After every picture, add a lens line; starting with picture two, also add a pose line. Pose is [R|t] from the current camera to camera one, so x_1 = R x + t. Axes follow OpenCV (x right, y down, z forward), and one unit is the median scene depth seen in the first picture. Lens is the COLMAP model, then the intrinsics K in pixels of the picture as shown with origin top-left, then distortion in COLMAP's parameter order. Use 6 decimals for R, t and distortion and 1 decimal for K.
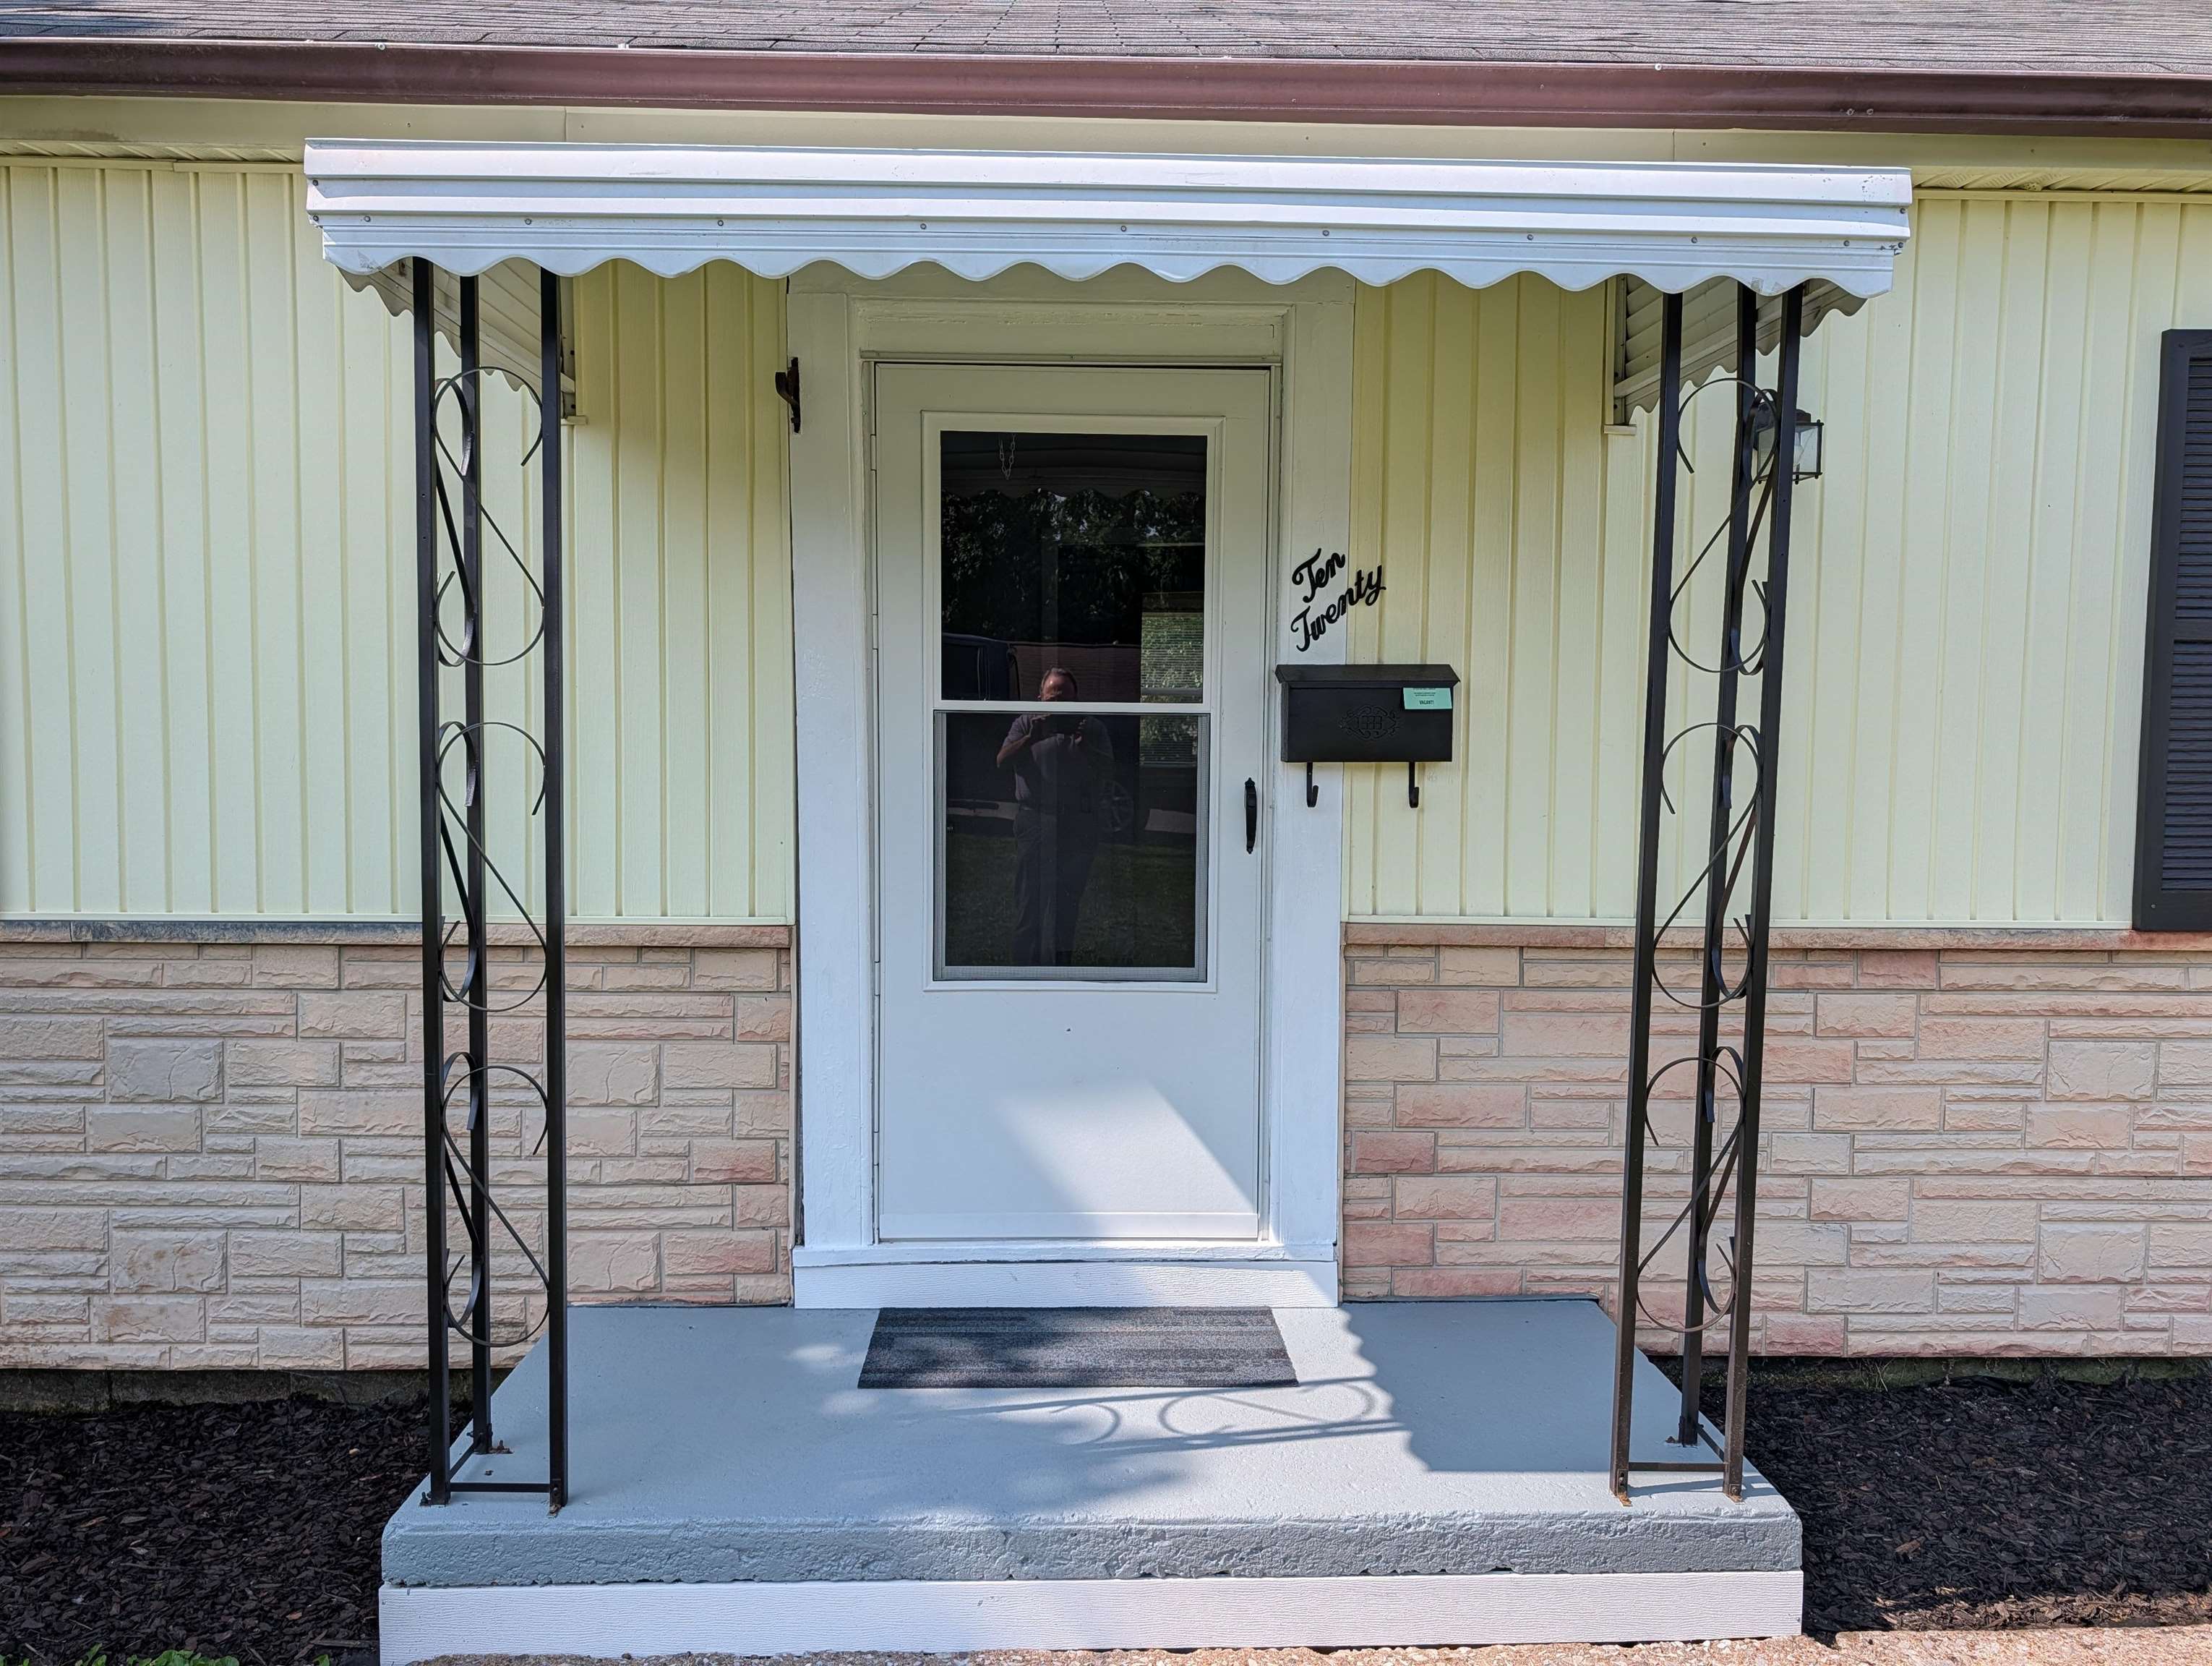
lens RADIAL K [[1616.6, 0, 1072.5], [0, 1616.6, 833.5], [0, 0, 1]] dist [0.046830, -0.073166]
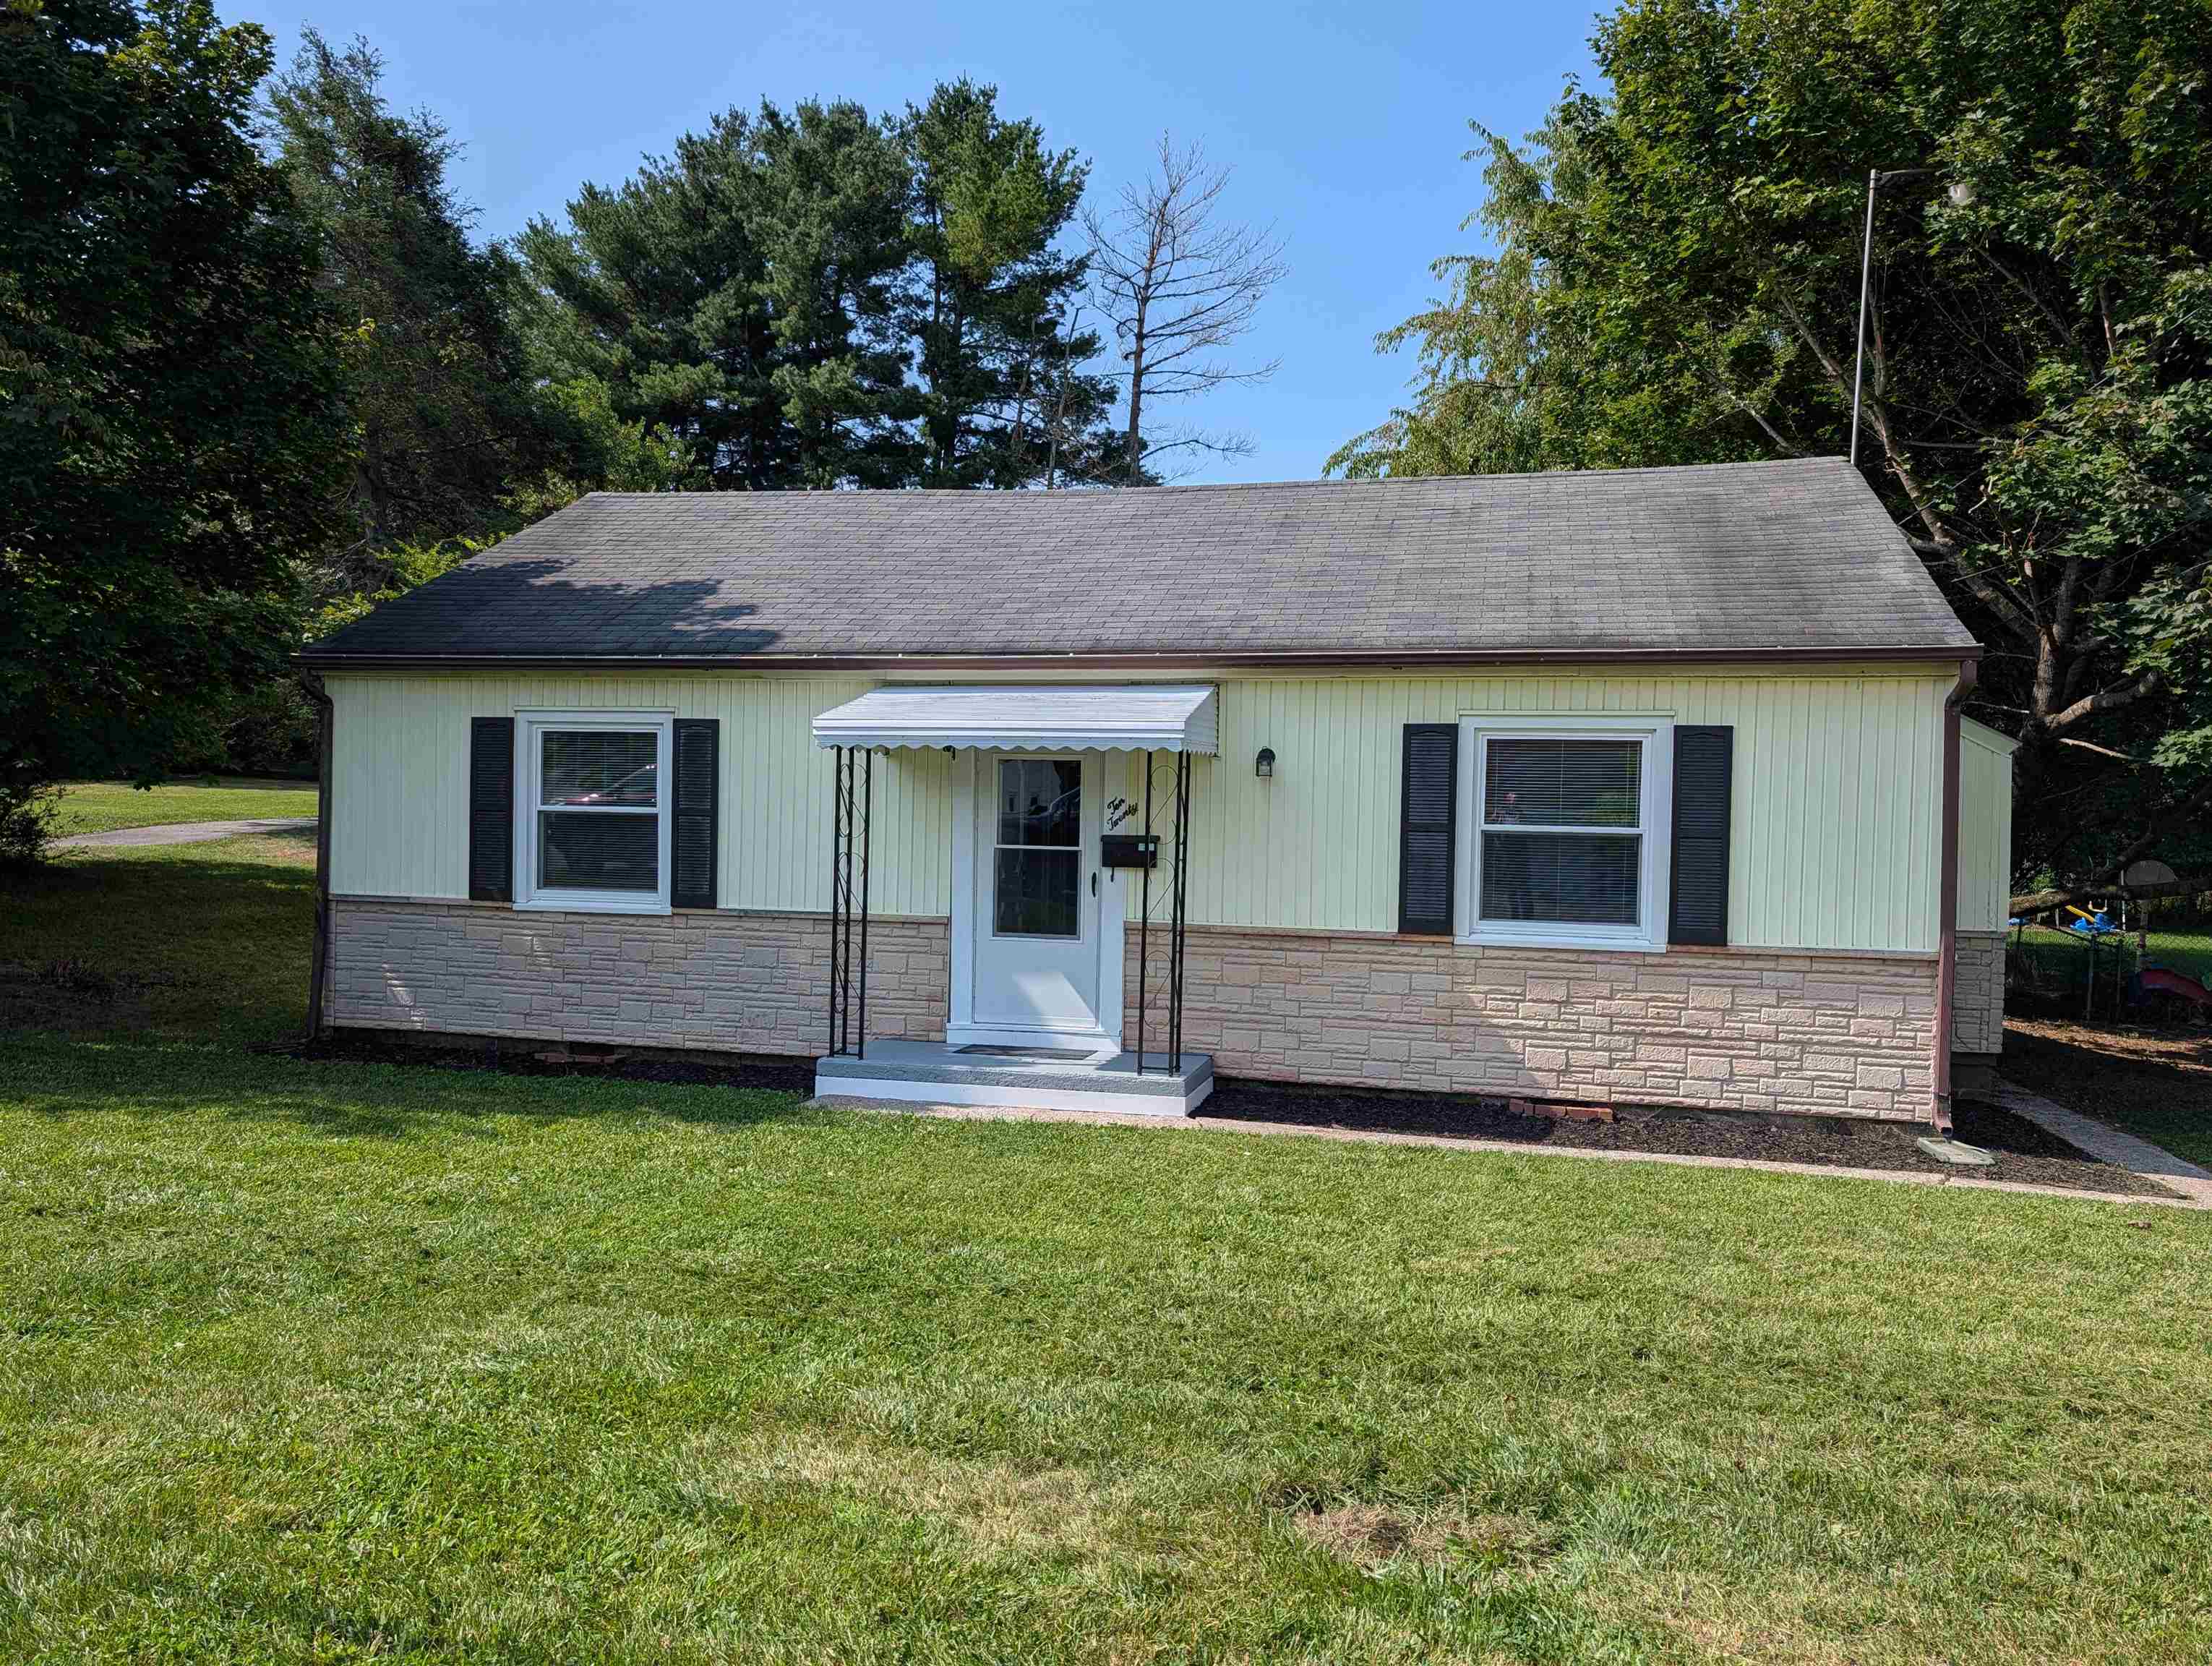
lens RADIAL K [[1616.6, 0, 1072.5], [0, 1616.6, 833.5], [0, 0, 1]] dist [0.046830, -0.073166]
pose [[0.962202, 0.015107, -0.271916, 0.885000], [-0.031904, 0.997838, -0.057458, 0.067885], [0.270460, 0.063962, 0.960604, -1.896988]]
